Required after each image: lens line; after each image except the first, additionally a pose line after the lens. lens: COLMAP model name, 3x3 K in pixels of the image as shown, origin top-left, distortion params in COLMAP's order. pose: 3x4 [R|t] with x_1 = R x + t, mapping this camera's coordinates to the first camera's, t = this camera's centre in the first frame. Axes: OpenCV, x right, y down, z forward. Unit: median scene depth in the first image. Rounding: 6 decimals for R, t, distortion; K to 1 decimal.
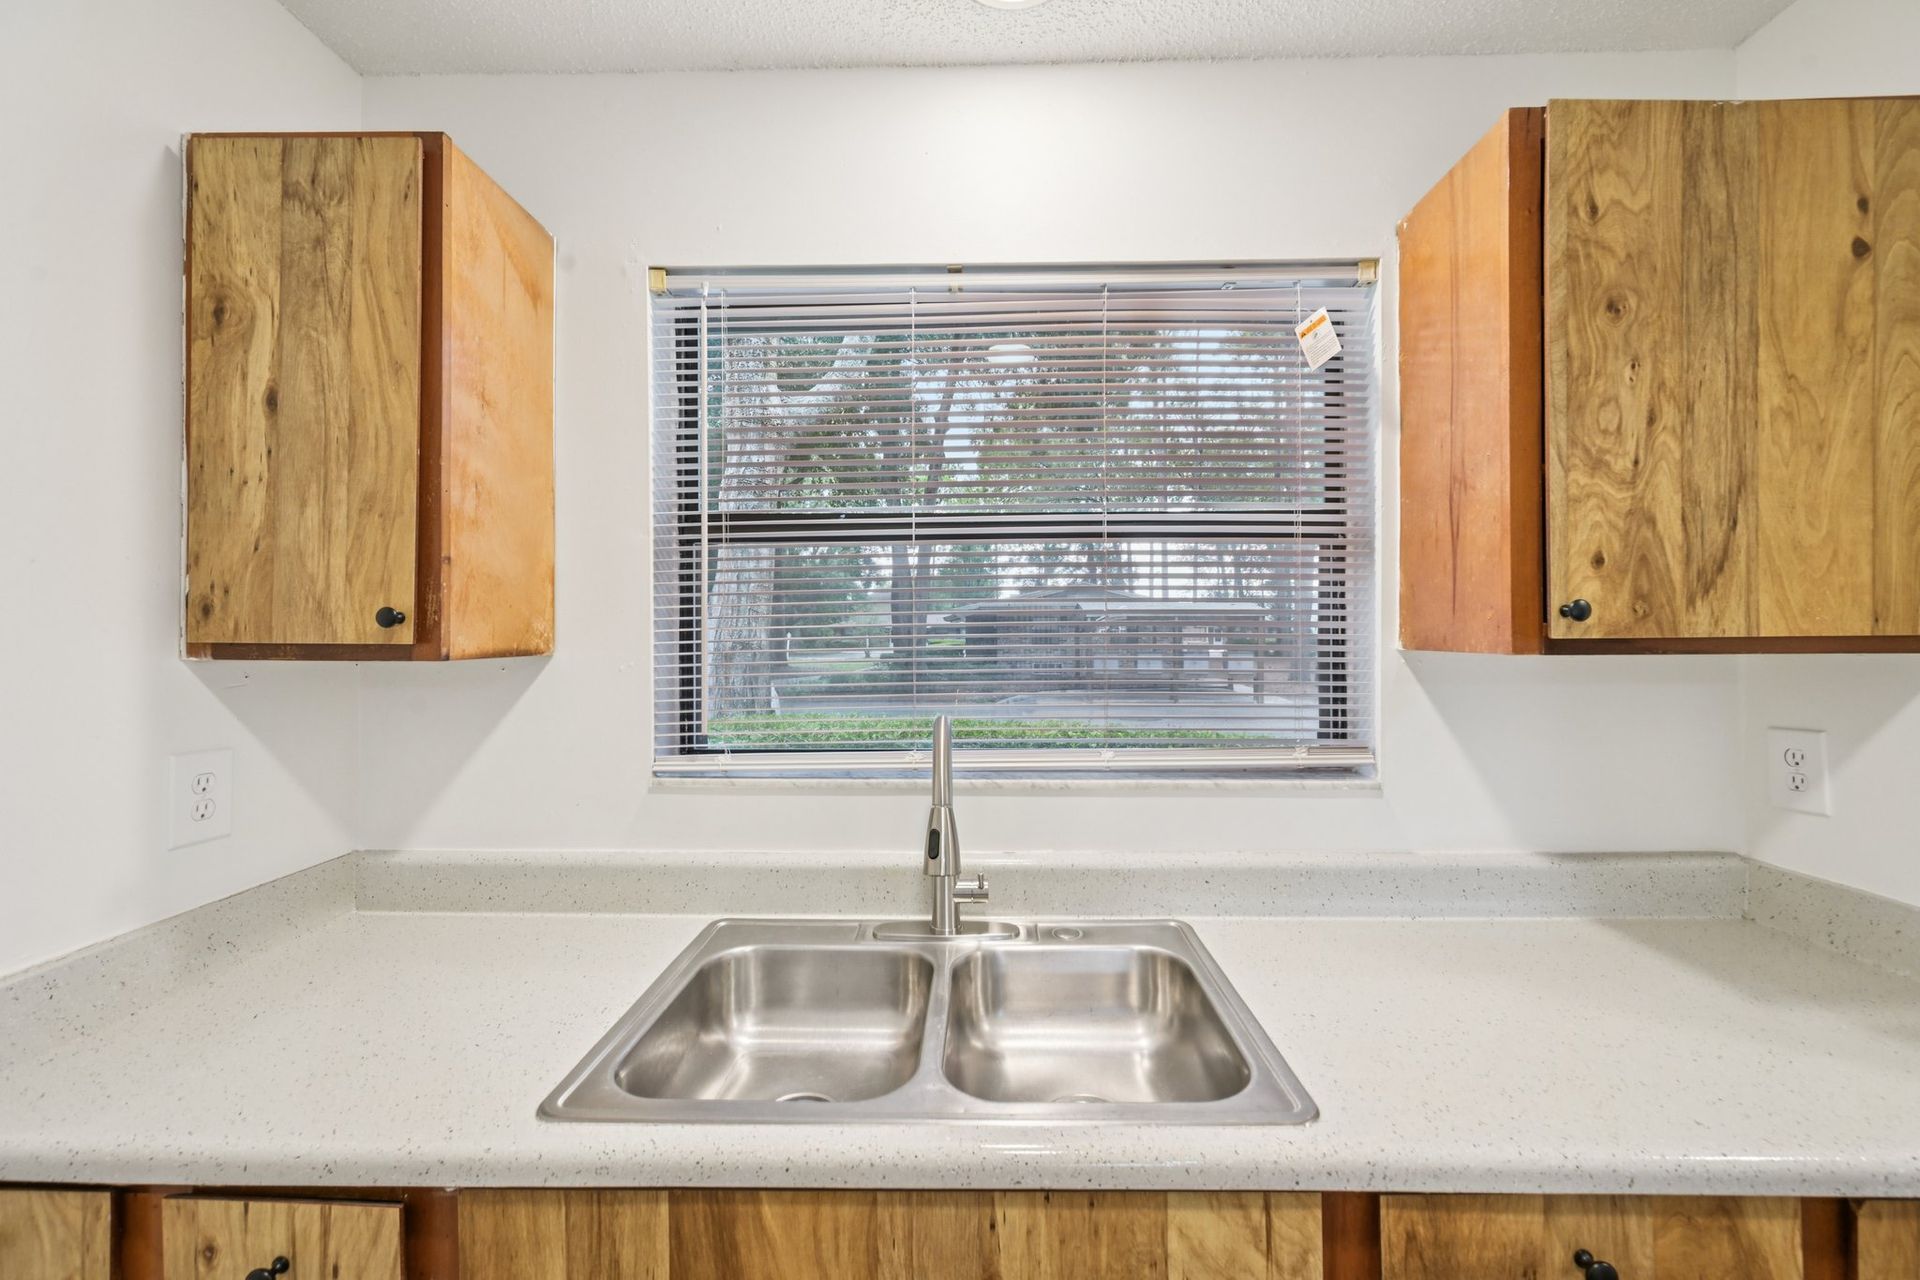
lens RADIAL K [[753.9, 0, 971.0], [0, 753.9, 632.5], [0, 0, 1]] dist [-0.006104, 0.001077]
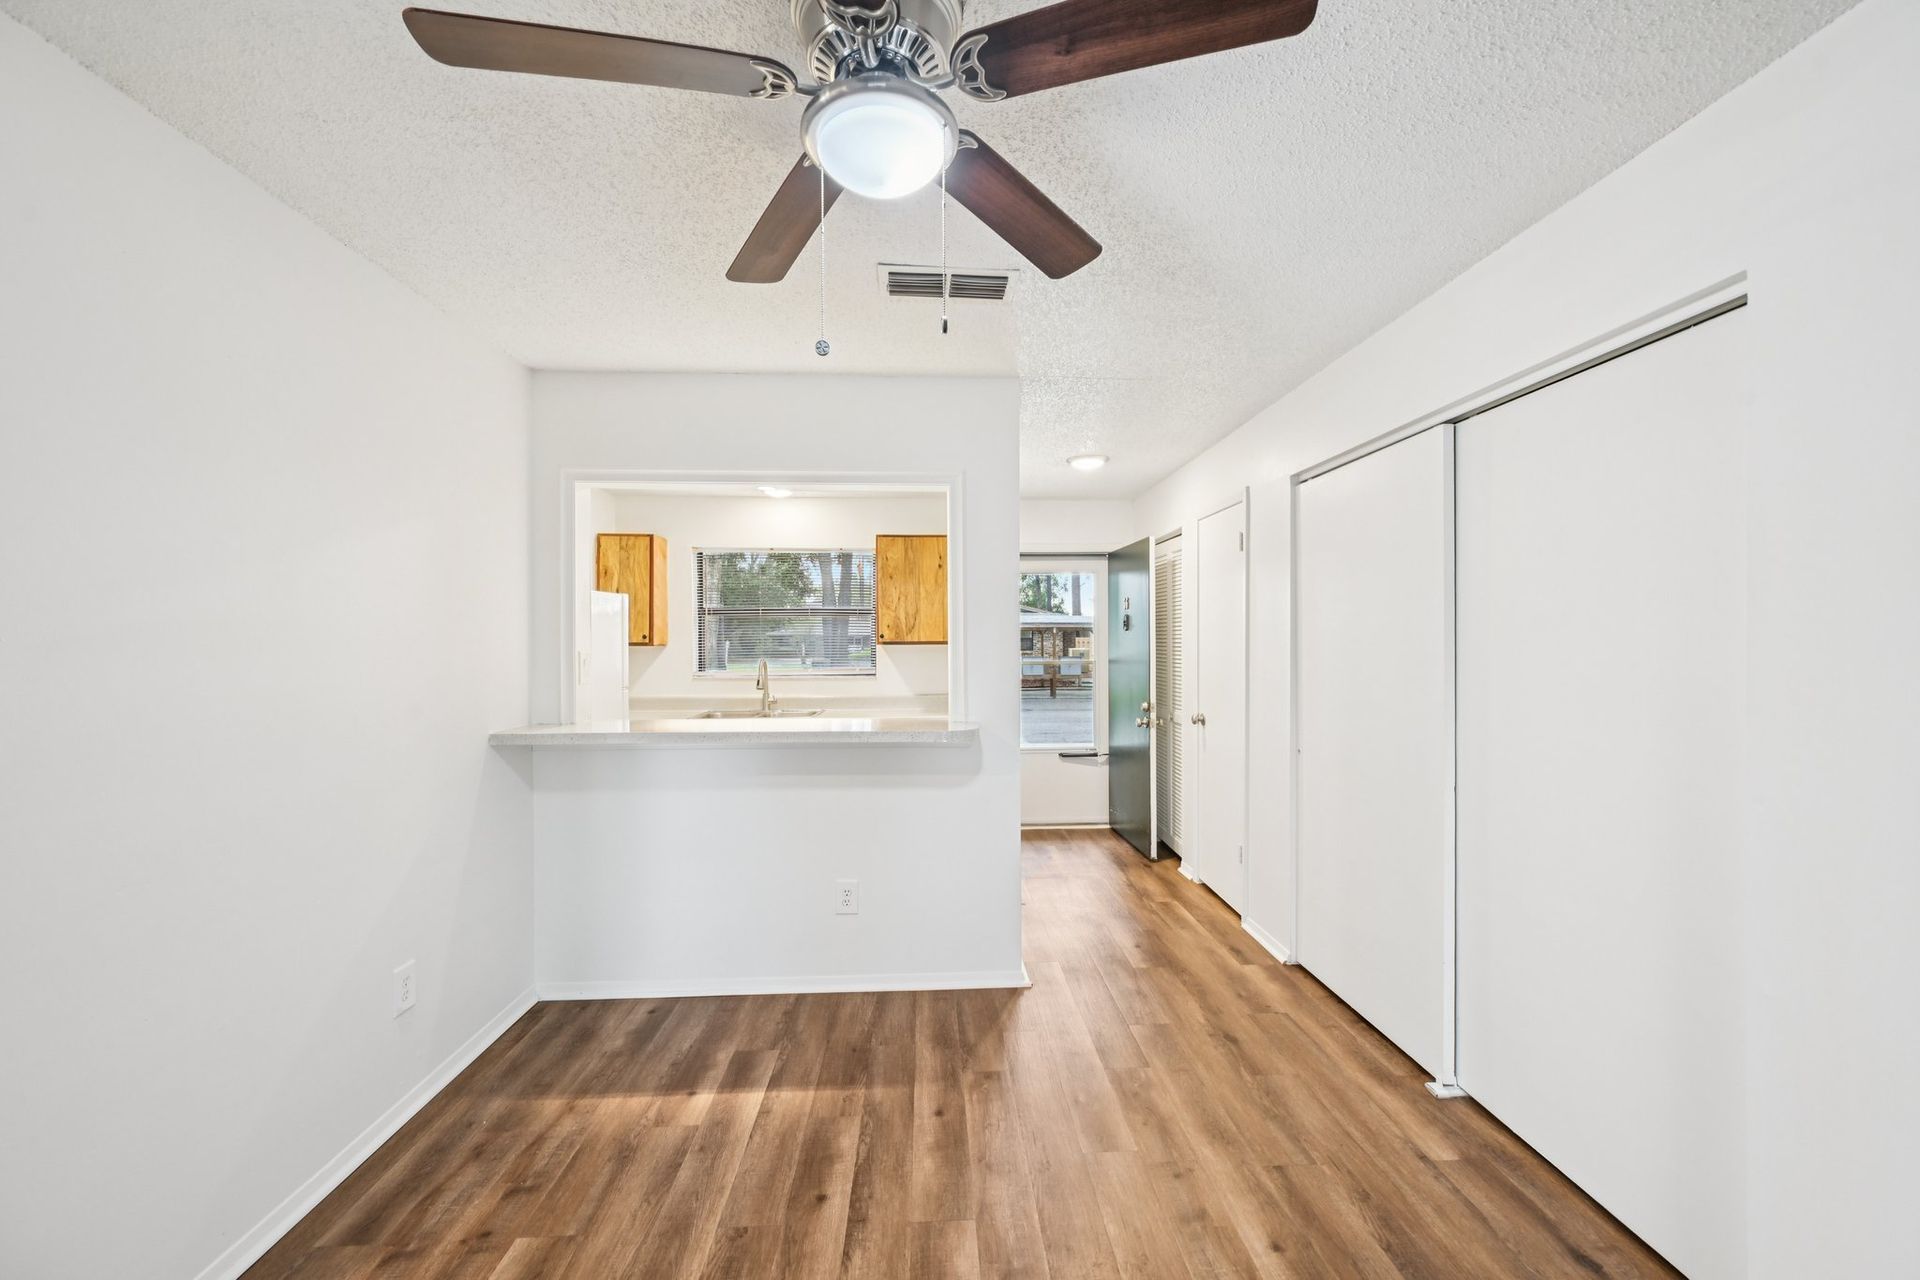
lens RADIAL K [[753.9, 0, 969.8], [0, 753.9, 651.6], [0, 0, 1]] dist [-0.006104, 0.001077]
pose [[0.997199, -0.001467, 0.074774, 1.002176], [0.000371, 0.999892, 0.014672, 0.001928], [-0.074787, -0.014603, 0.997093, -4.204669]]
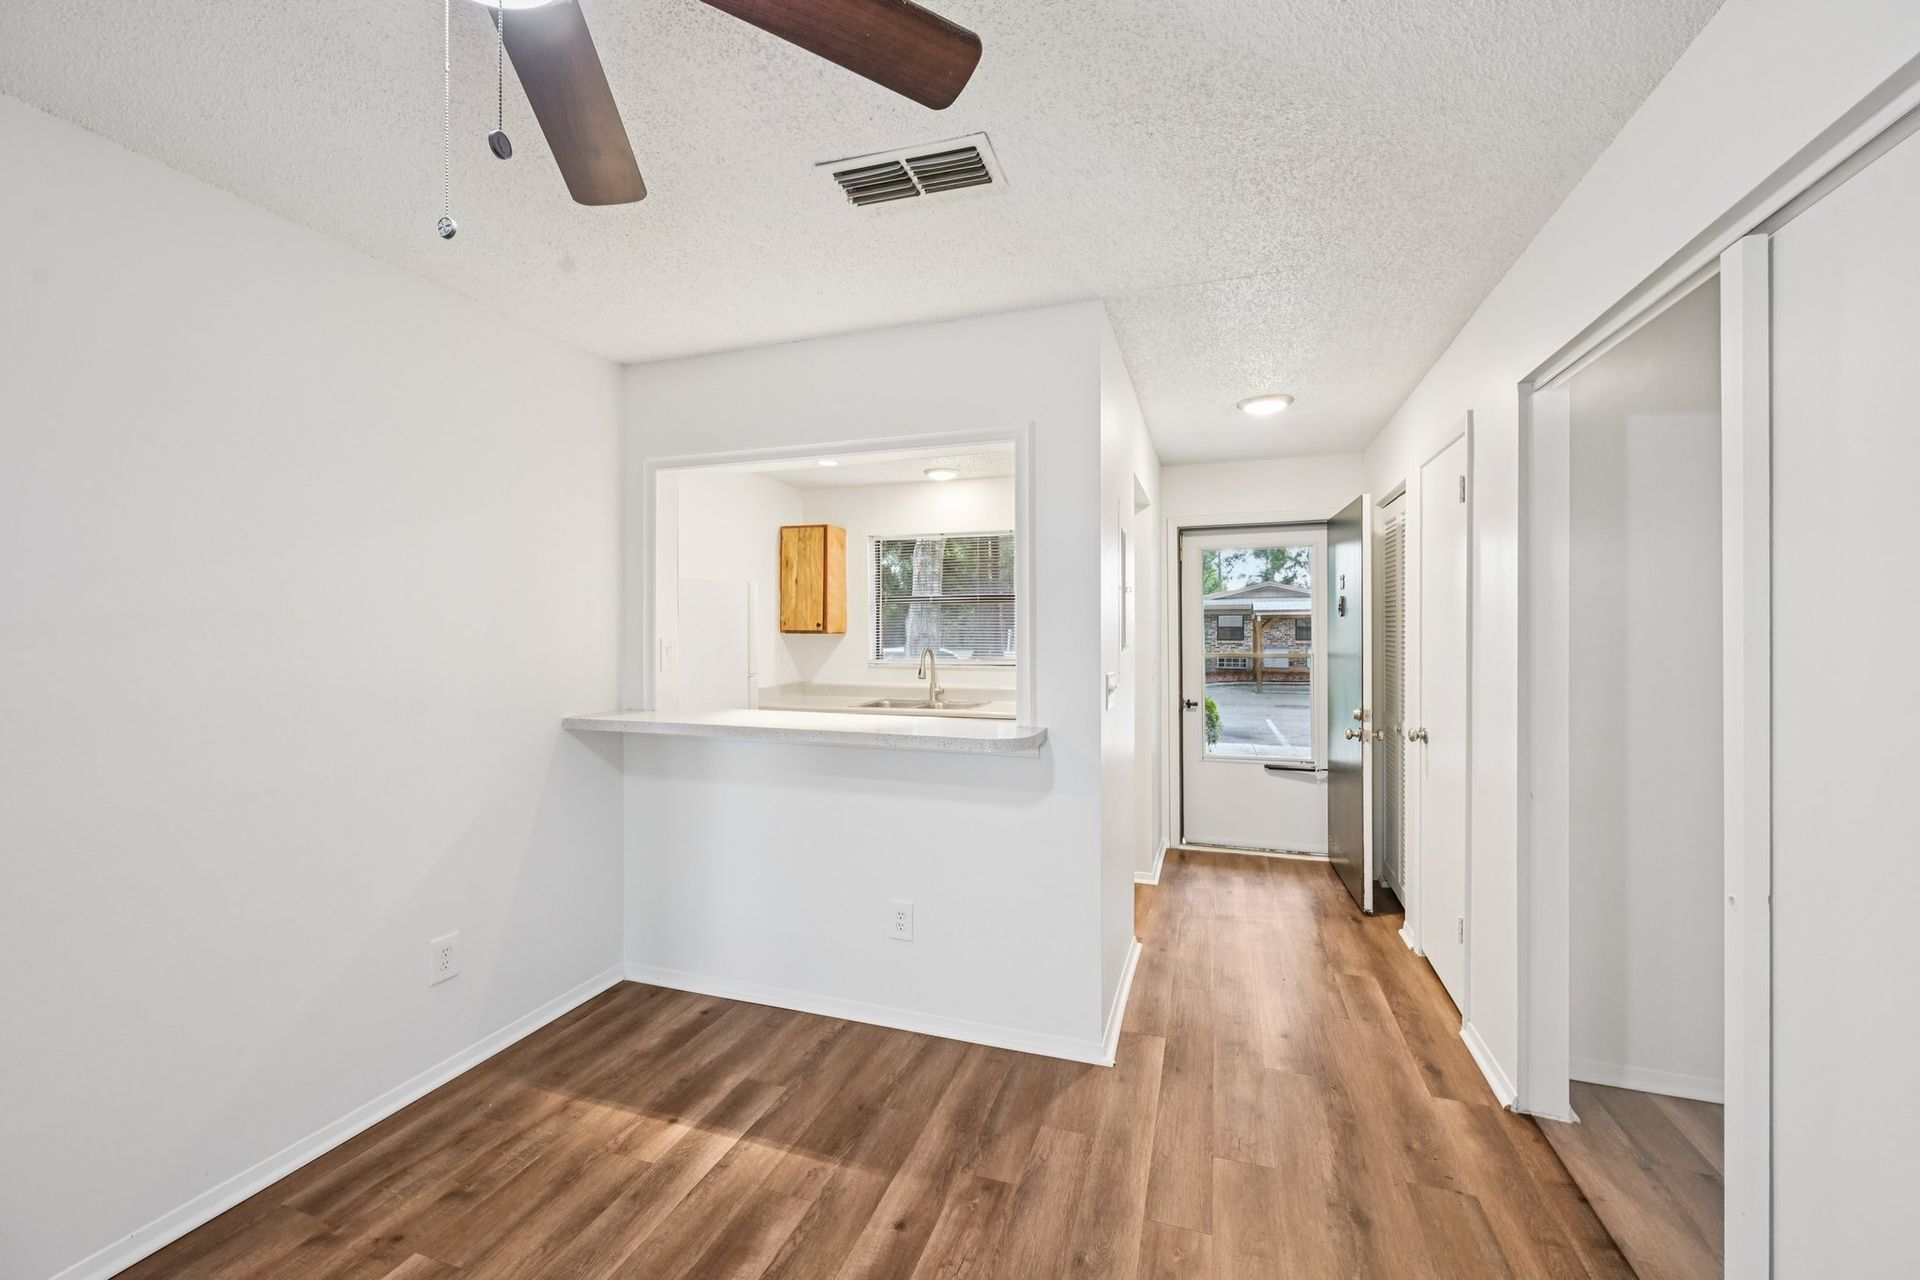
lens RADIAL K [[753.9, 0, 969.1], [0, 753.9, 635.2], [0, 0, 1]] dist [-0.006104, 0.001077]
pose [[0.955503, 0.003214, -0.294963, 1.725979], [-0.000942, 0.999969, 0.007842, 0.006756], [0.294979, -0.007215, 0.955476, -3.633586]]
